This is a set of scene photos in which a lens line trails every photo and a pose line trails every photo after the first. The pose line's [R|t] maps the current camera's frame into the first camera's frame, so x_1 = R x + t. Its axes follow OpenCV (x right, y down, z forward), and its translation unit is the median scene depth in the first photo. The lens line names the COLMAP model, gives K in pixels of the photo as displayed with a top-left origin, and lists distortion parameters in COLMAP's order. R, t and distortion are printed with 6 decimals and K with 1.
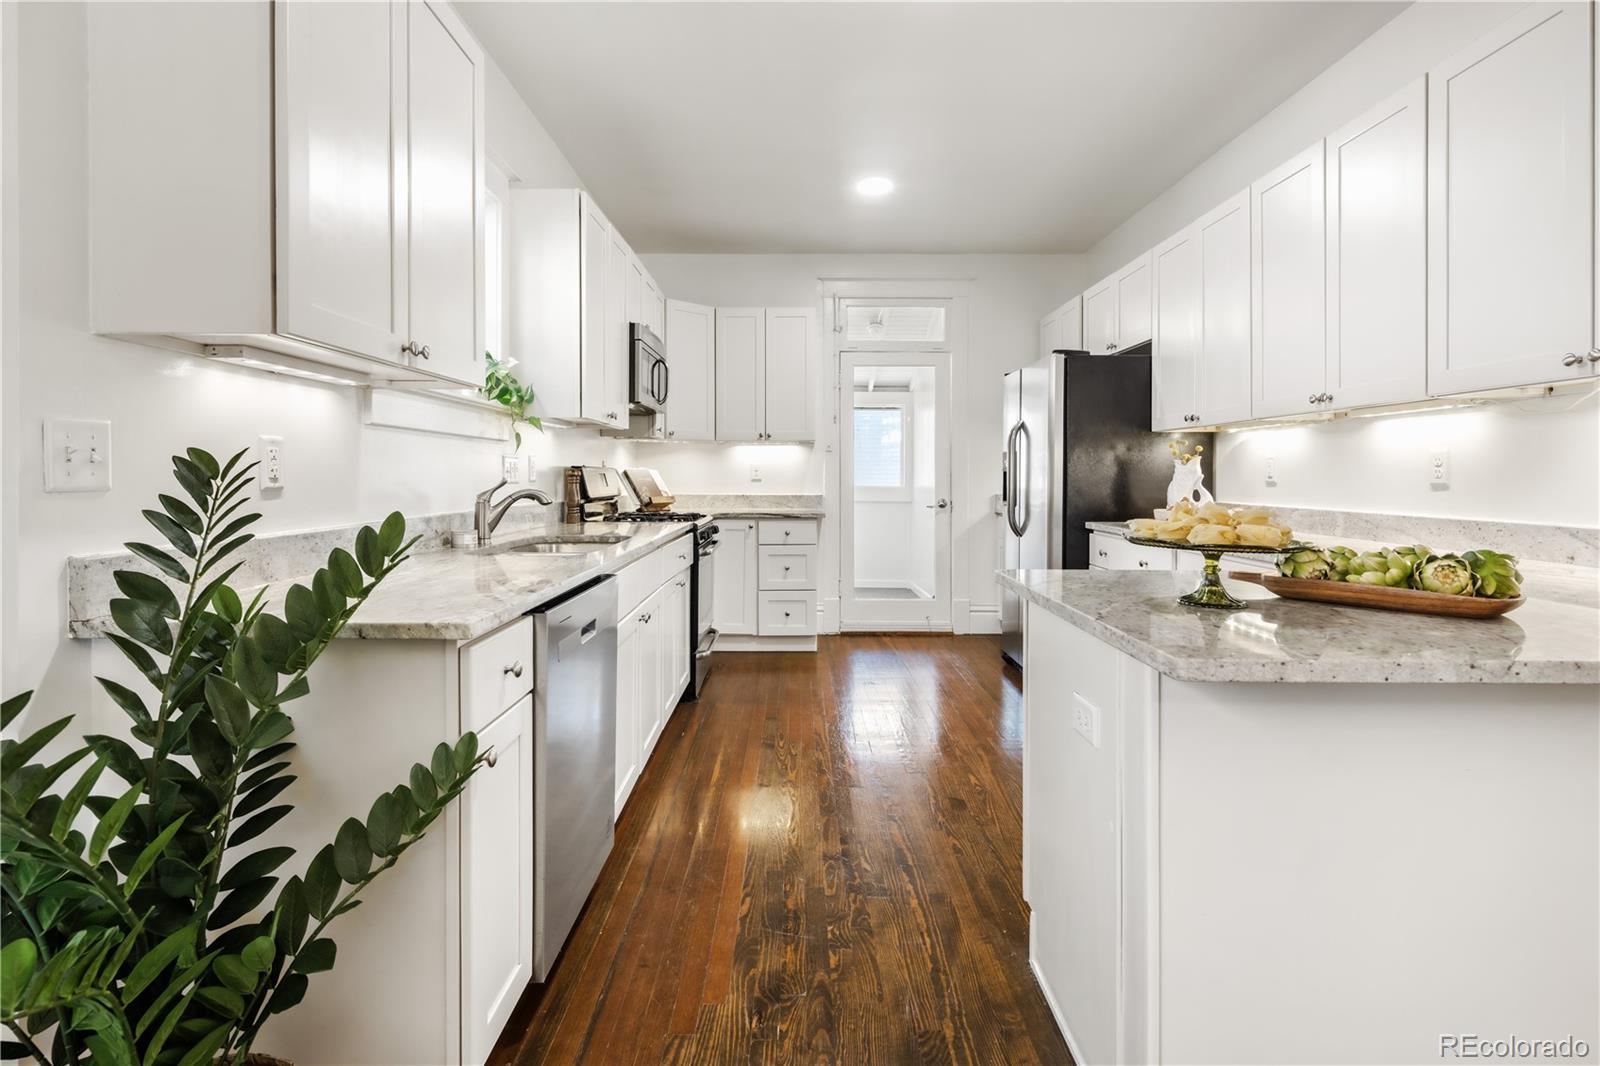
lens RADIAL K [[789.8, 0, 805.2], [0, 789.8, 479.6], [0, 0, 1]] dist [0.012577, 0.000065]
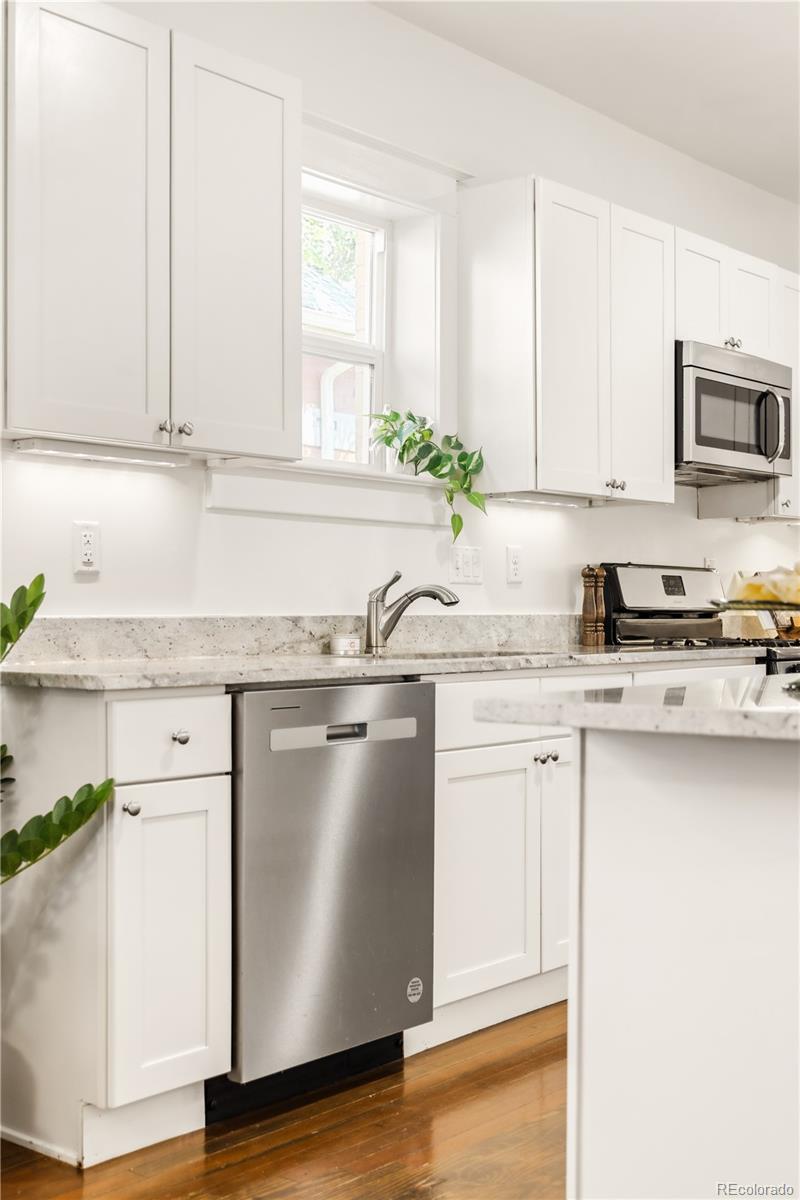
lens RADIAL K [[1565.2, 0, 400.0], [0, 1565.2, 600.0], [0, 0, 1]] dist [0.071980, -0.006465]
pose [[0.770887, -0.009167, -0.636906, 0.424907], [-0.000914, 0.999879, -0.015498, 0.035453], [0.636971, 0.012529, 0.770786, -0.141157]]
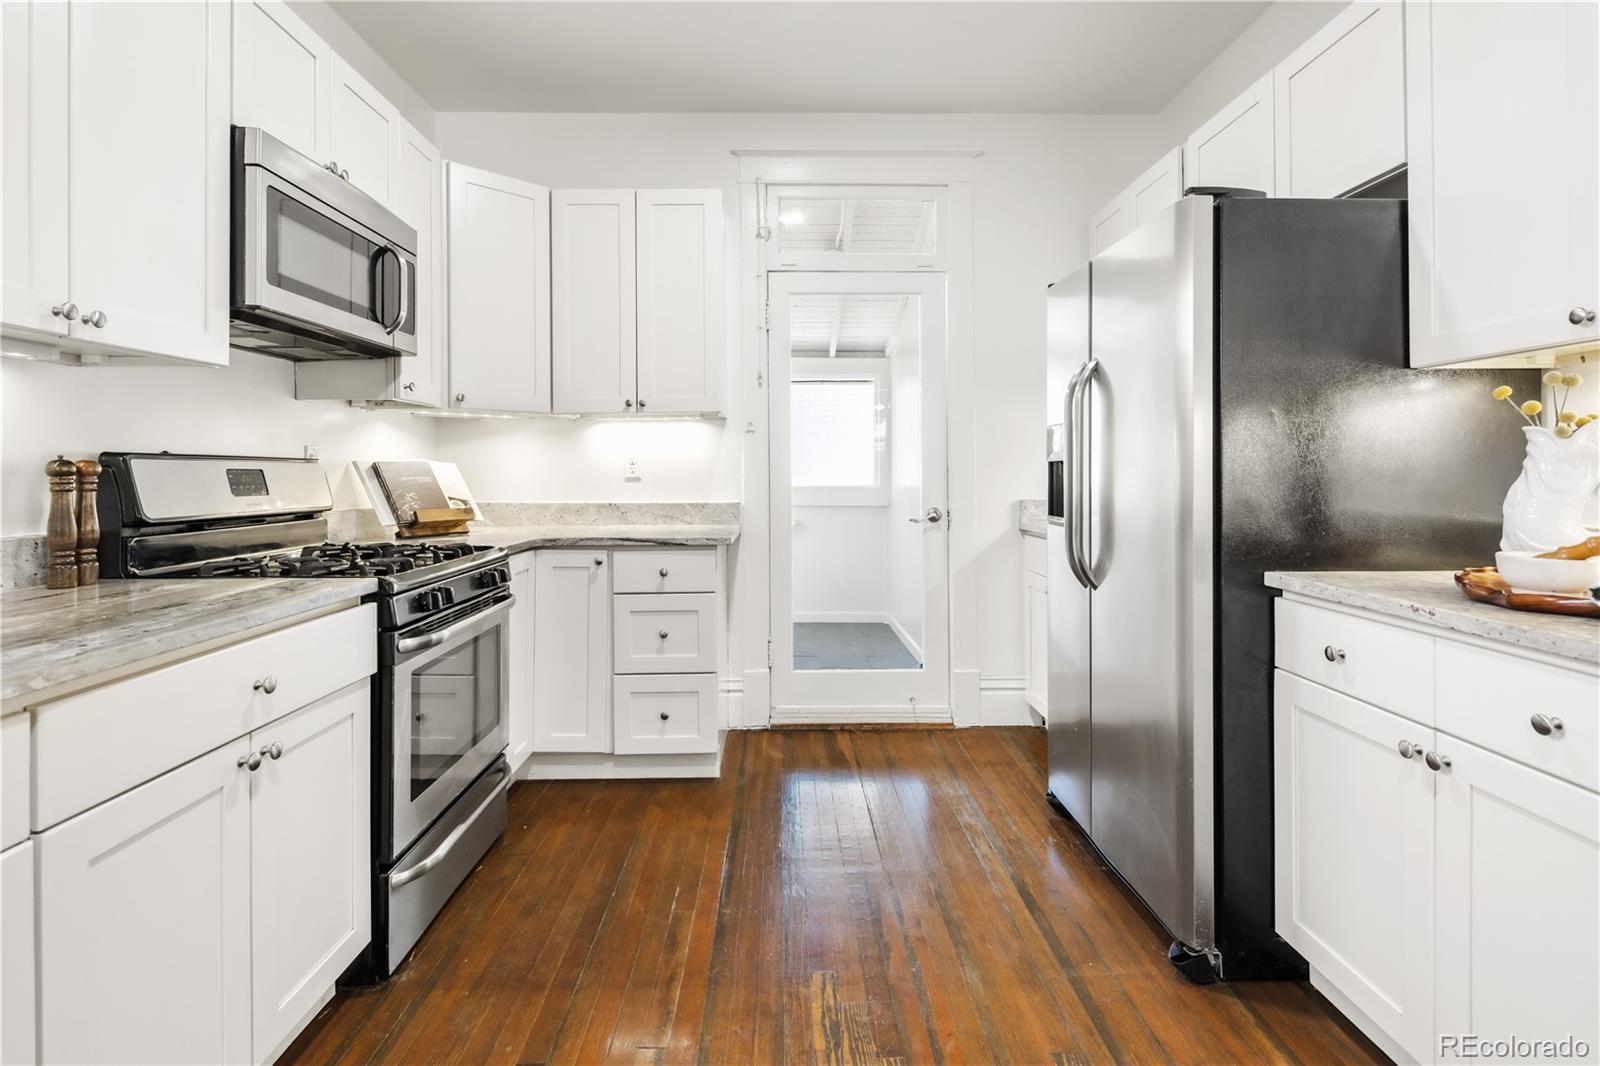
lens RADIAL K [[779.1, 0, 802.5], [0, 779.1, 462.8], [0, 0, 1]] dist [-0.000163, -0.001051]
pose [[0.999859, -0.005182, 0.015968, 0.087241], [0.005442, 0.999853, -0.016256, -0.002020], [-0.015882, 0.016340, 0.999740, 0.561665]]
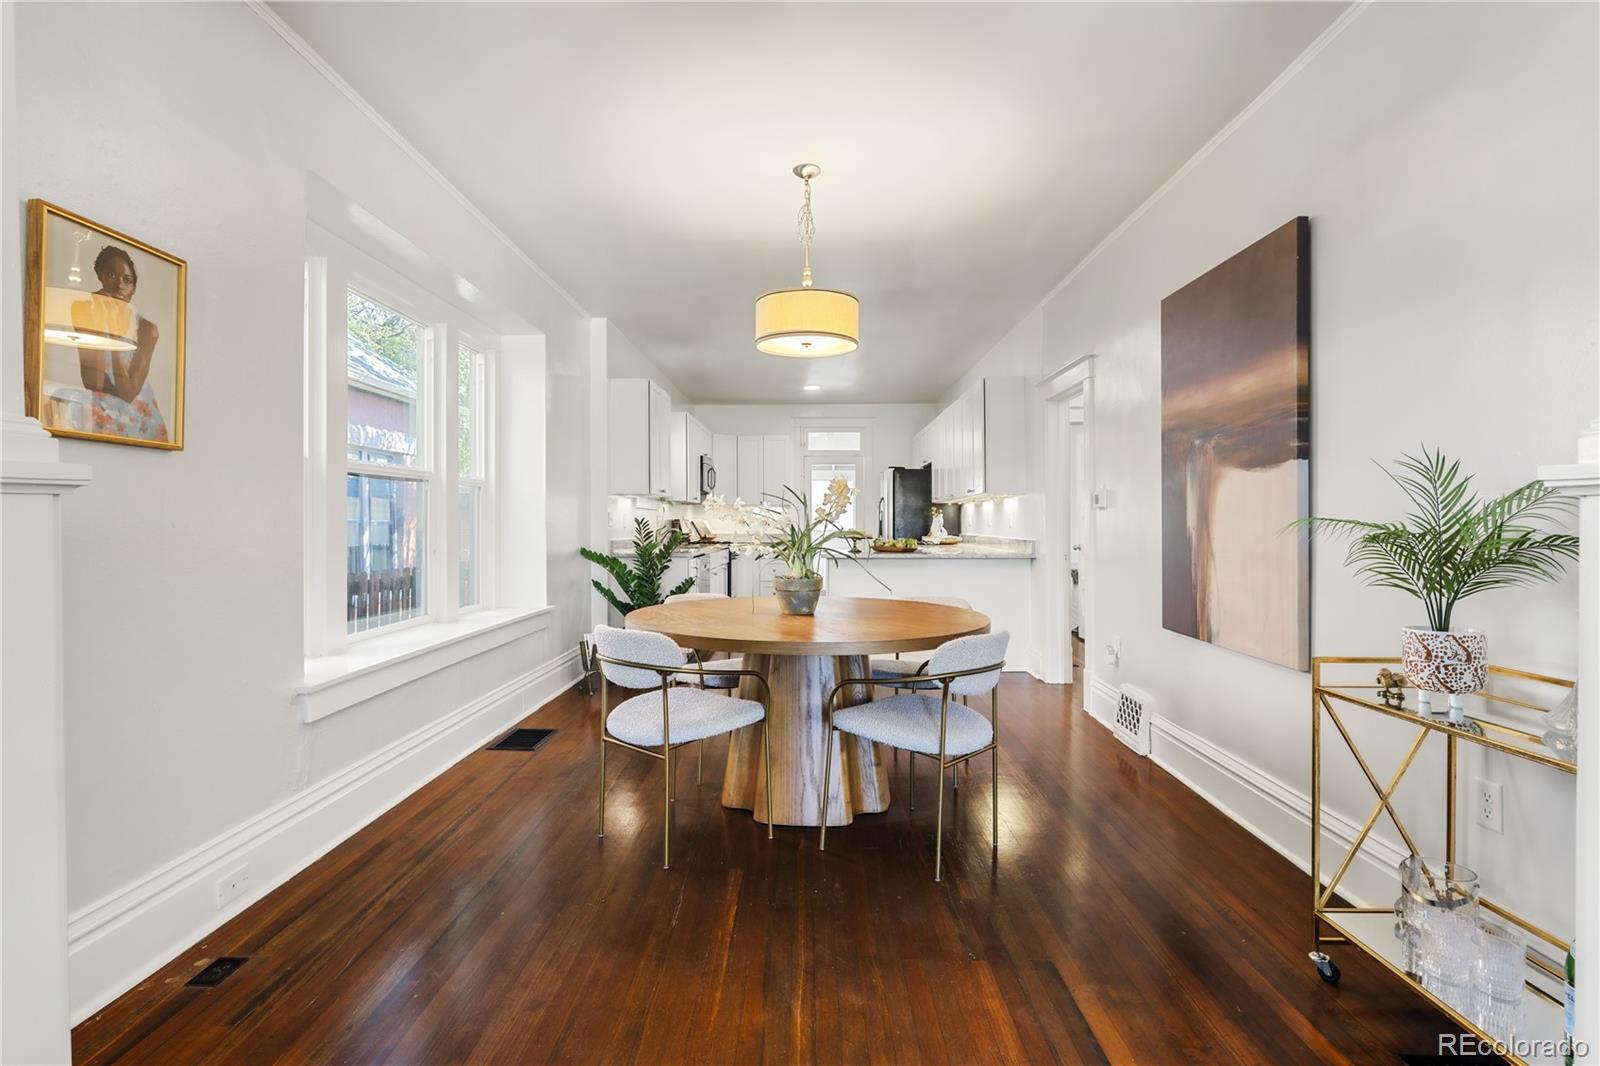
lens RADIAL K [[779.6, 0, 800.0], [0, 779.6, 533.0], [0, 0, 1]] dist [0.000203, -0.000141]
pose [[0.999736, -0.002169, -0.022858, 0.110198], [0.002311, 0.999978, 0.006193, 0.009043], [0.022844, -0.006244, 0.999720, -1.198611]]
